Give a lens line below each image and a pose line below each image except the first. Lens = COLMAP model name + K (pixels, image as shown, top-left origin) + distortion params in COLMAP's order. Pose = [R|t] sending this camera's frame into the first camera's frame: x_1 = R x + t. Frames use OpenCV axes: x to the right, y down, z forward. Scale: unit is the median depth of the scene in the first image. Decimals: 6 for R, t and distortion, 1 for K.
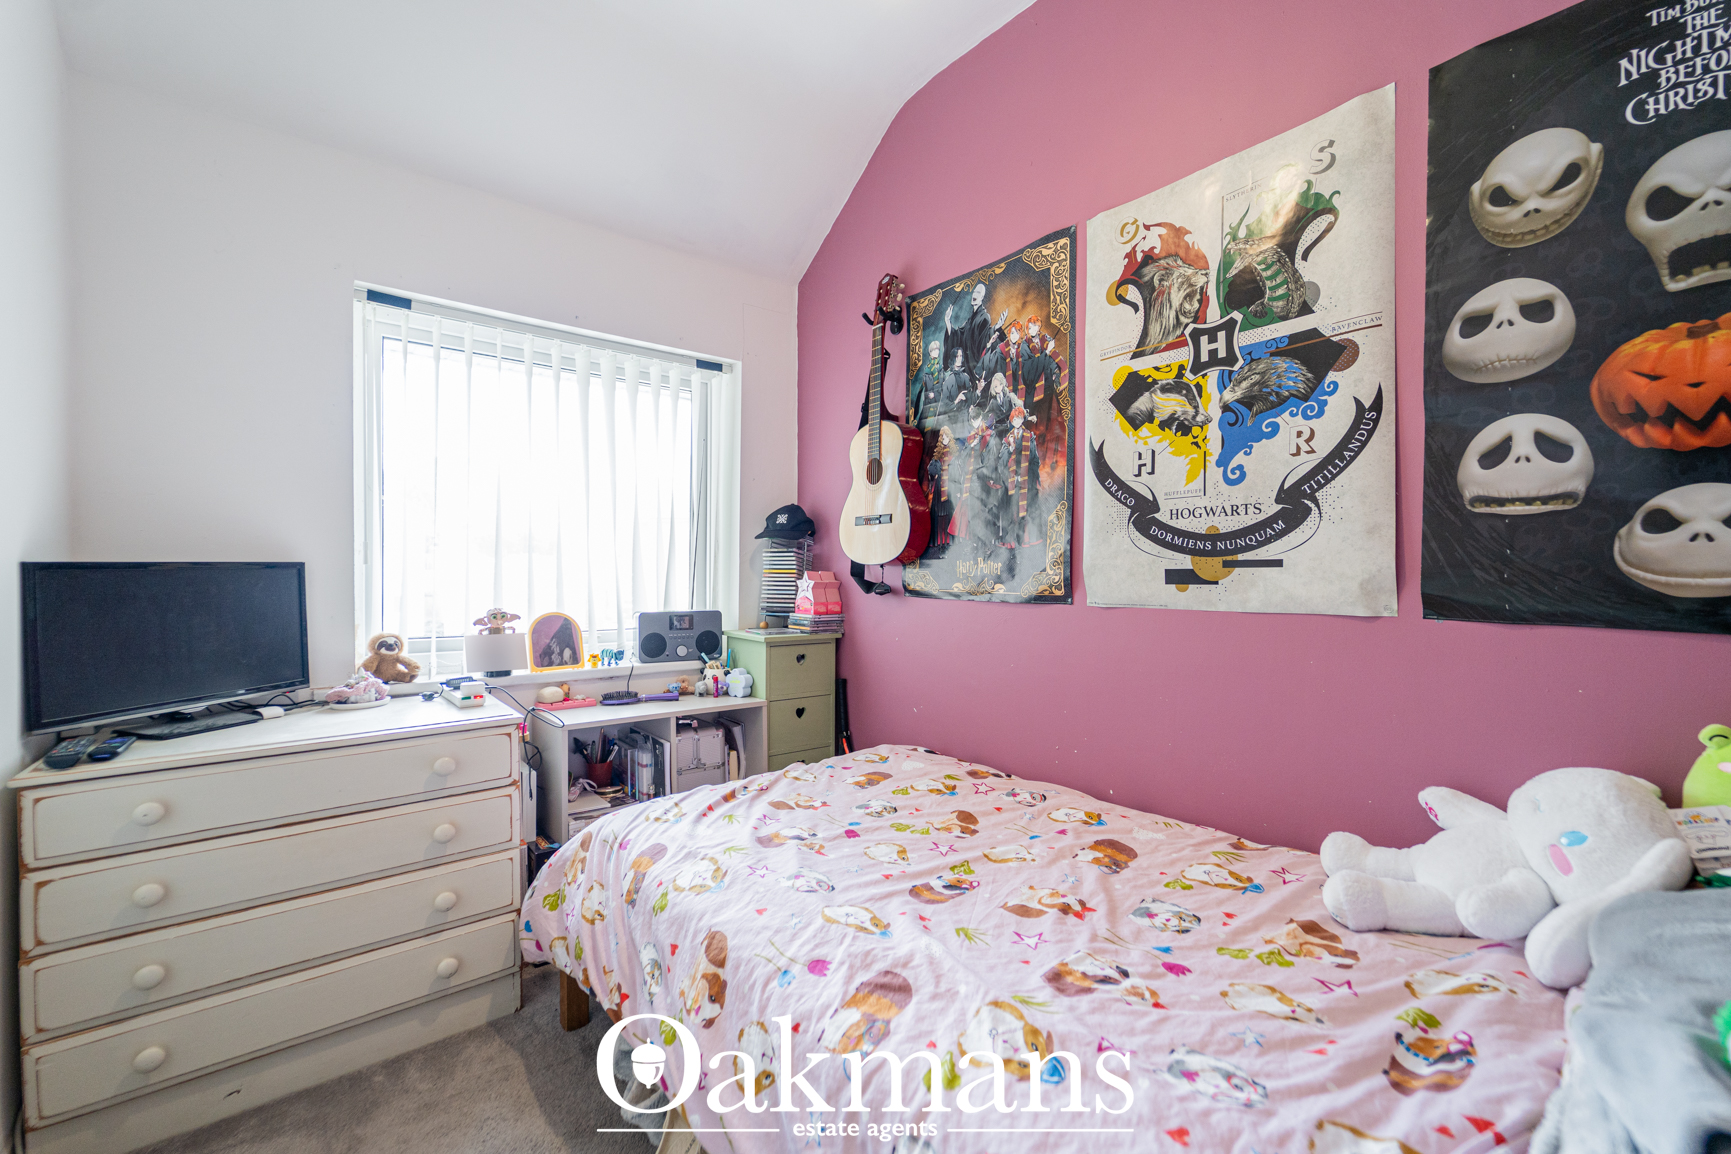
lens RADIAL K [[699.8, 0, 887.6], [0, 699.8, 578.9], [0, 0, 1]] dist [0.001219, -0.002389]
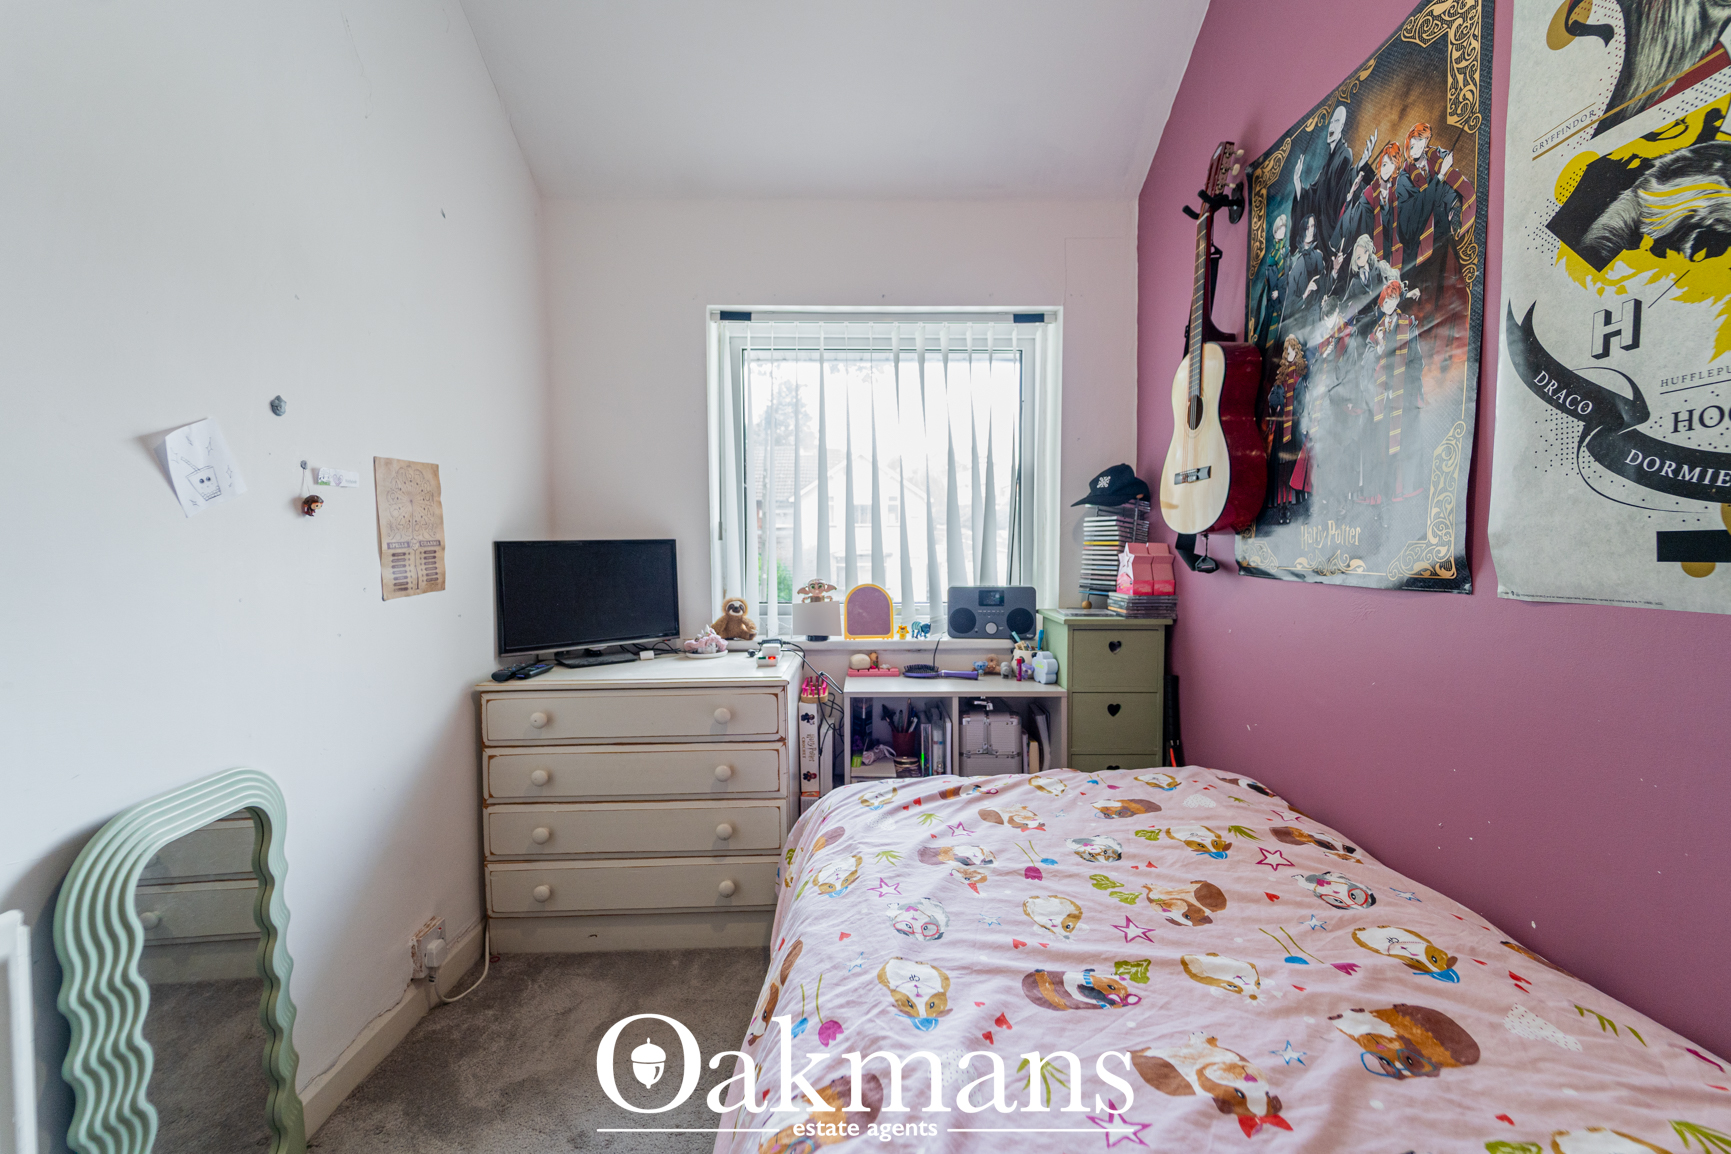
lens RADIAL K [[699.8, 0, 887.6], [0, 699.8, 578.9], [0, 0, 1]] dist [0.001219, -0.002389]
pose [[0.789023, 0.022189, -0.613963, 0.260734], [0.000937, 0.999303, 0.037319, 0.000782], [0.614363, -0.030021, 0.788452, 0.247535]]
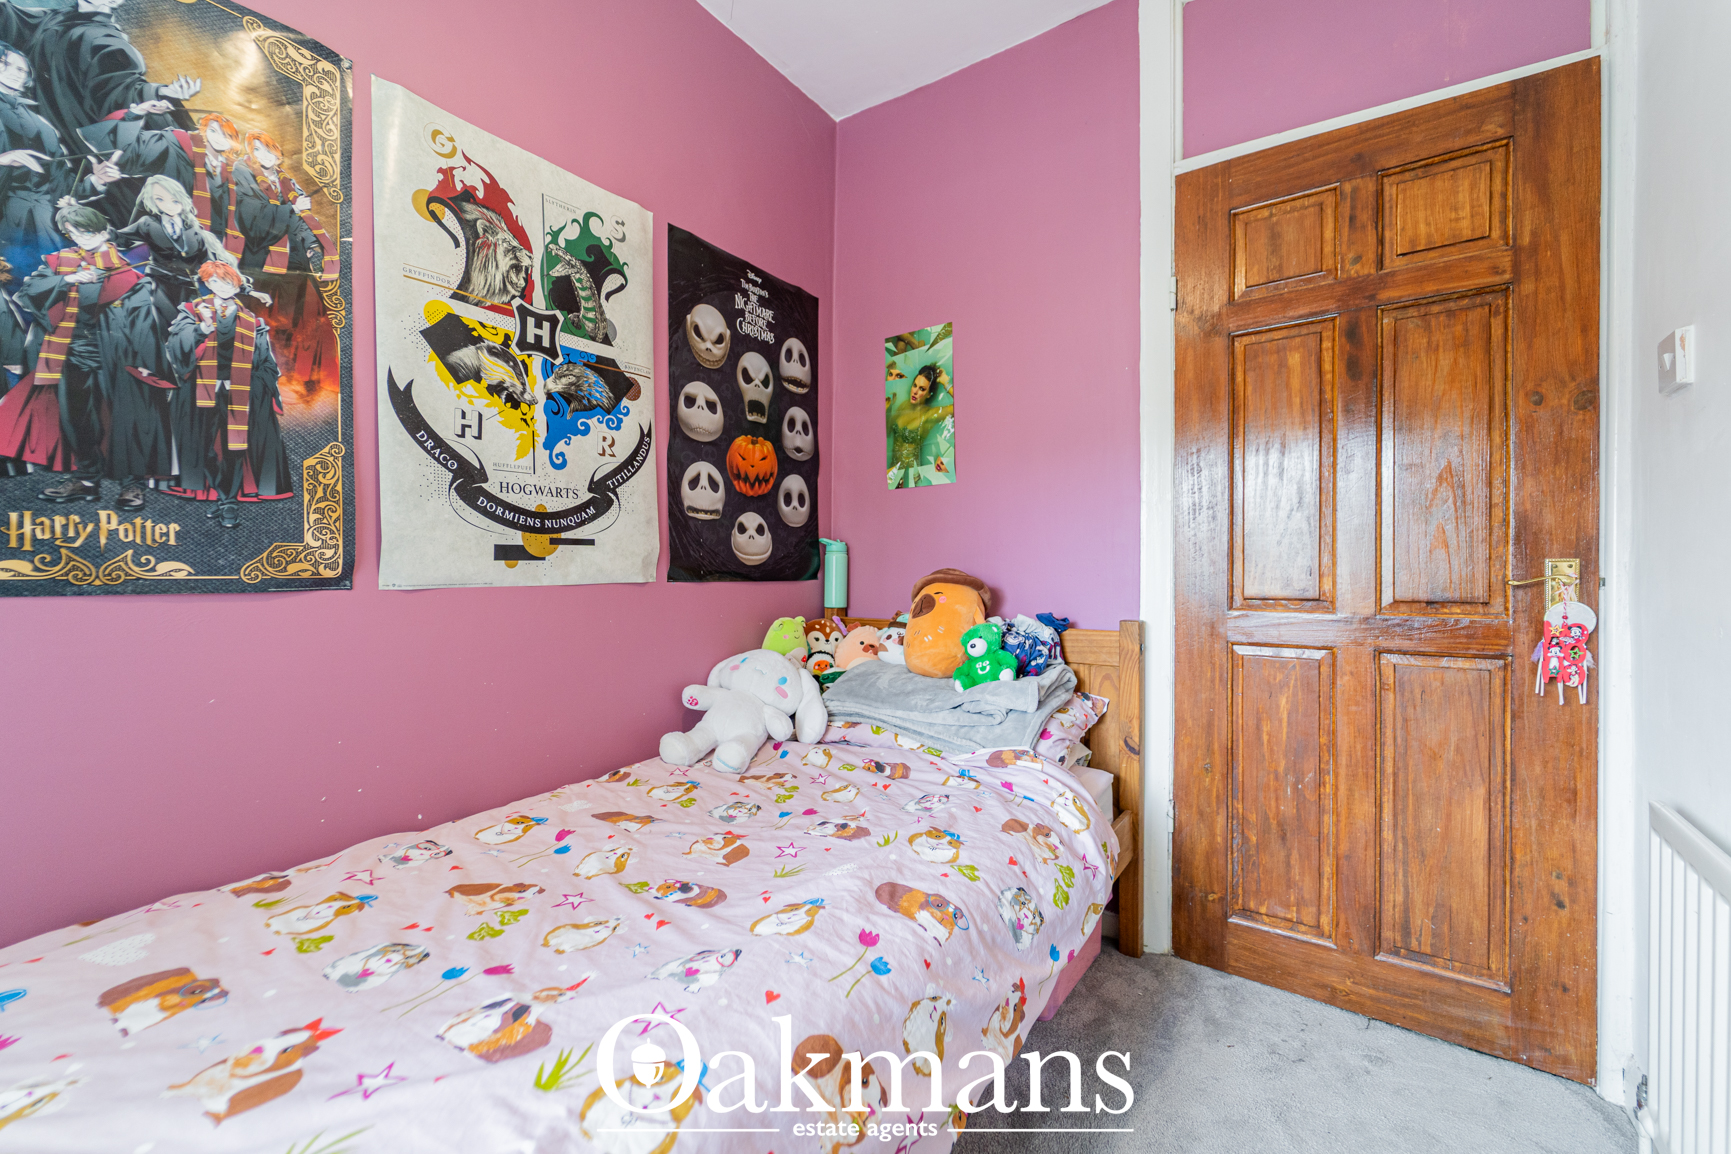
lens RADIAL K [[690.4, 0, 865.5], [0, 690.4, 577.0], [0, 0, 1]] dist [-0.003358, -0.000667]
pose [[-0.254002, -0.016772, 0.967058, -0.610373], [0.007107, 0.999790, 0.019206, 0.015223], [-0.967177, 0.011752, -0.253830, 0.736506]]
